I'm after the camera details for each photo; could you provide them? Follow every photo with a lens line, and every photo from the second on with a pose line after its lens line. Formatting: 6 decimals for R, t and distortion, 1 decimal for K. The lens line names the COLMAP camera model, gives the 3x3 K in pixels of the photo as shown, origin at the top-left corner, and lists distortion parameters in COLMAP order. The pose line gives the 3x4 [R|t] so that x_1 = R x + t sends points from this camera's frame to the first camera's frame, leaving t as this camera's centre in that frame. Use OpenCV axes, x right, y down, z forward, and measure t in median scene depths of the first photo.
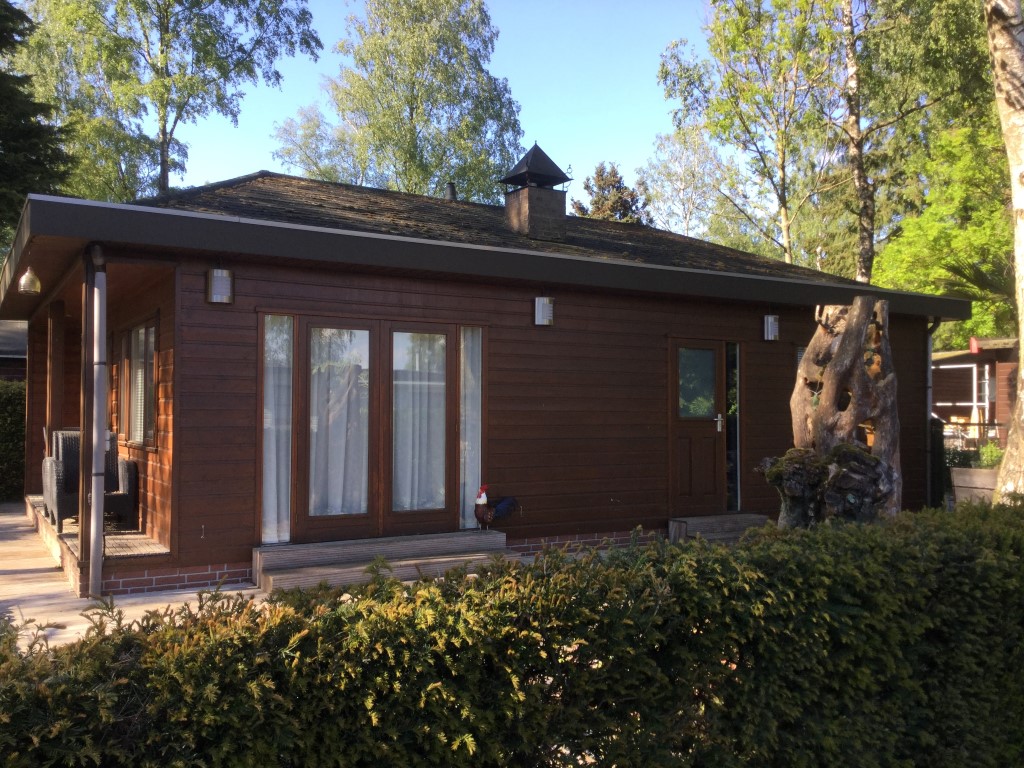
lens RADIAL K [[920.4, 0, 512.3], [0, 920.4, 389.2], [0, 0, 1]] dist [0.130260, -0.207666]
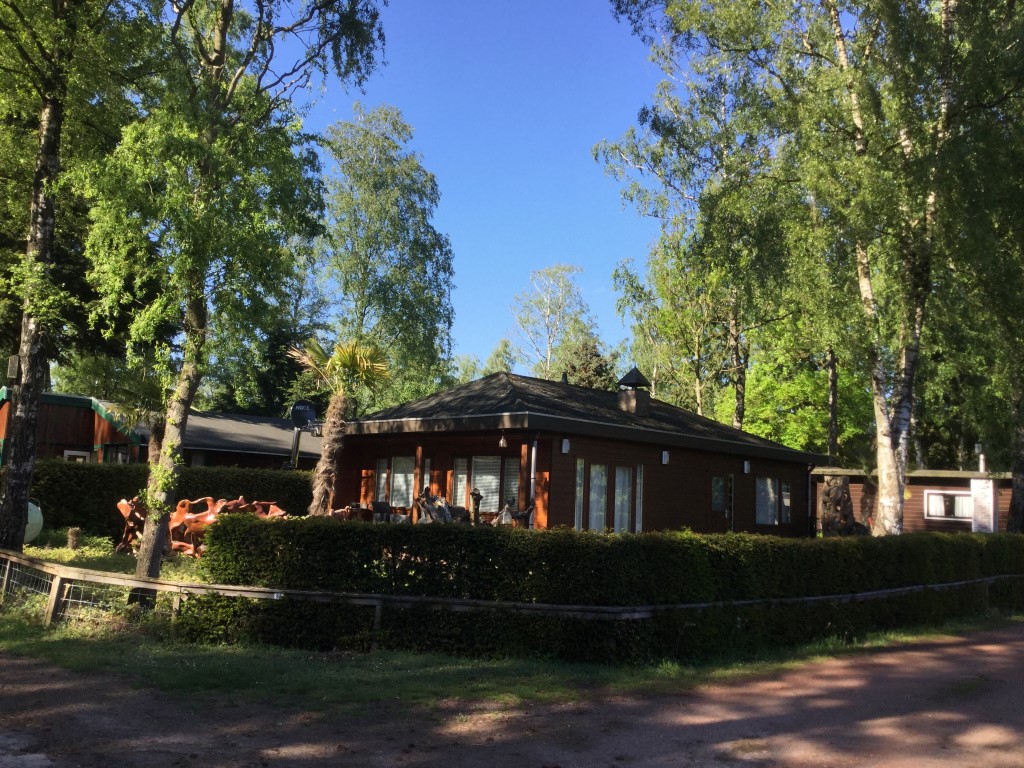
lens RADIAL K [[920.4, 0, 512.3], [0, 920.4, 389.2], [0, 0, 1]] dist [0.130260, -0.207666]
pose [[0.975155, 0.065700, 0.211556, -0.337813], [-0.046148, 0.994304, -0.096067, -0.008099], [-0.216662, 0.083917, 0.972633, -0.453288]]
